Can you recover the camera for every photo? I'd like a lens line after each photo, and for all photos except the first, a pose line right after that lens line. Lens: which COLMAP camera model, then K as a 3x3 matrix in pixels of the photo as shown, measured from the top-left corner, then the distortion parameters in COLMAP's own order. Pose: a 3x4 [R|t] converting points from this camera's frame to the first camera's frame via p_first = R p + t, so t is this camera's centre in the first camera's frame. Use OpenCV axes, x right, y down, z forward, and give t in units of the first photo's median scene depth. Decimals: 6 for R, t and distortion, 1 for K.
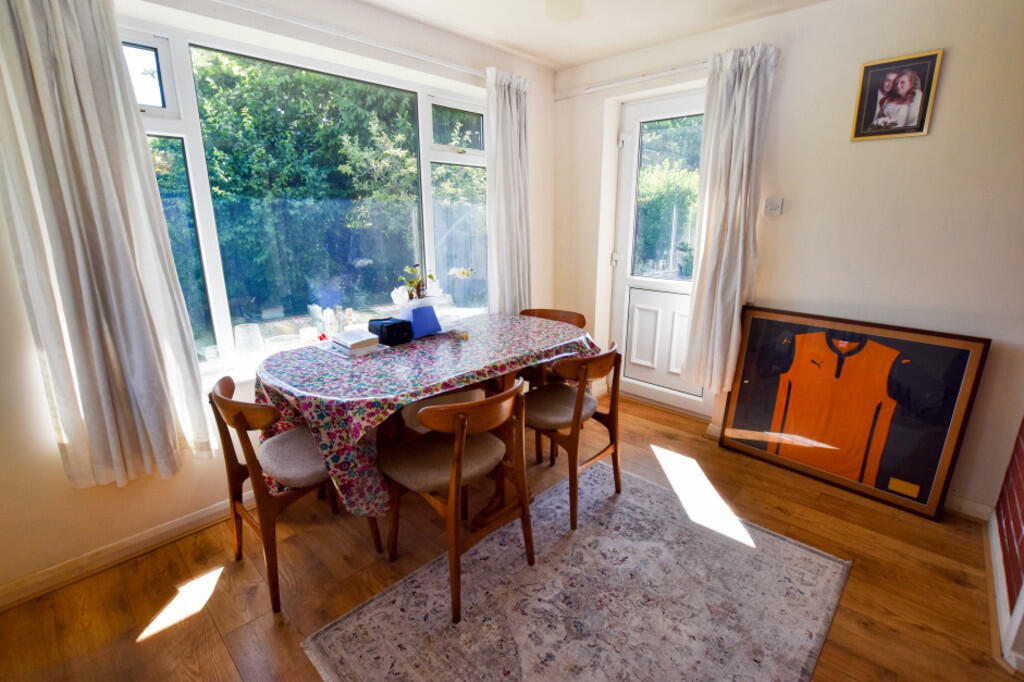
lens RADIAL K [[460.4, 0, 512.0], [0, 460.4, 341.0], [0, 0, 1]] dist [0.000037, 0.000002]
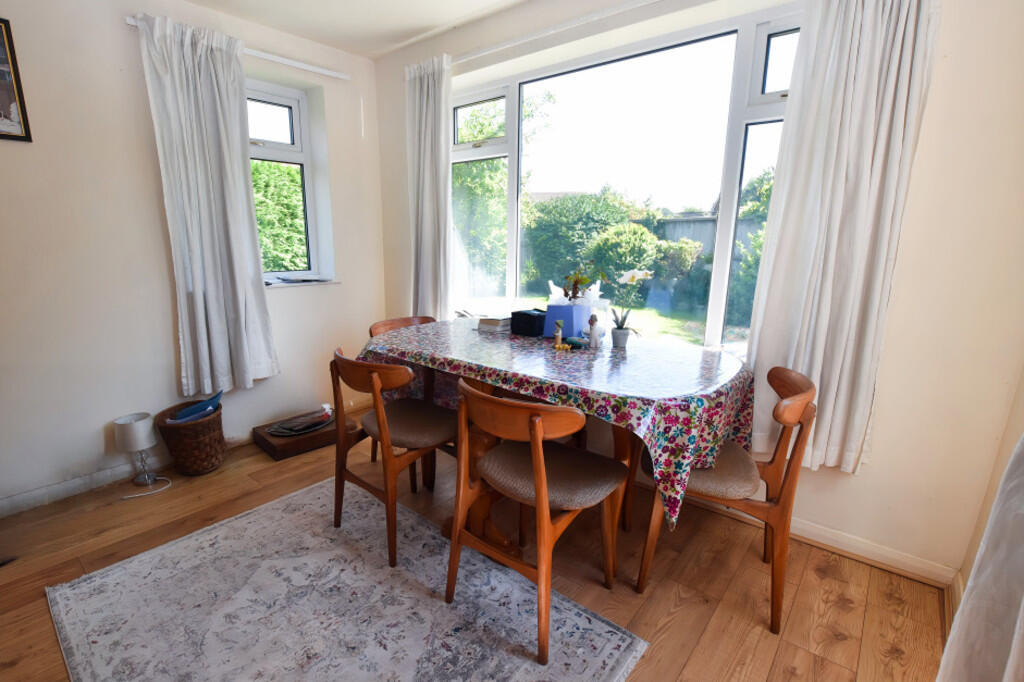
lens RADIAL K [[493.1, 0, 481.2], [0, 493.1, 343.6], [0, 0, 1]] dist [-0.000544, -0.000126]
pose [[0.034671, 0.221733, -0.974491, 0.927027], [-0.237342, 0.949008, 0.207490, -0.200314], [0.970807, 0.224094, 0.085529, 0.977981]]
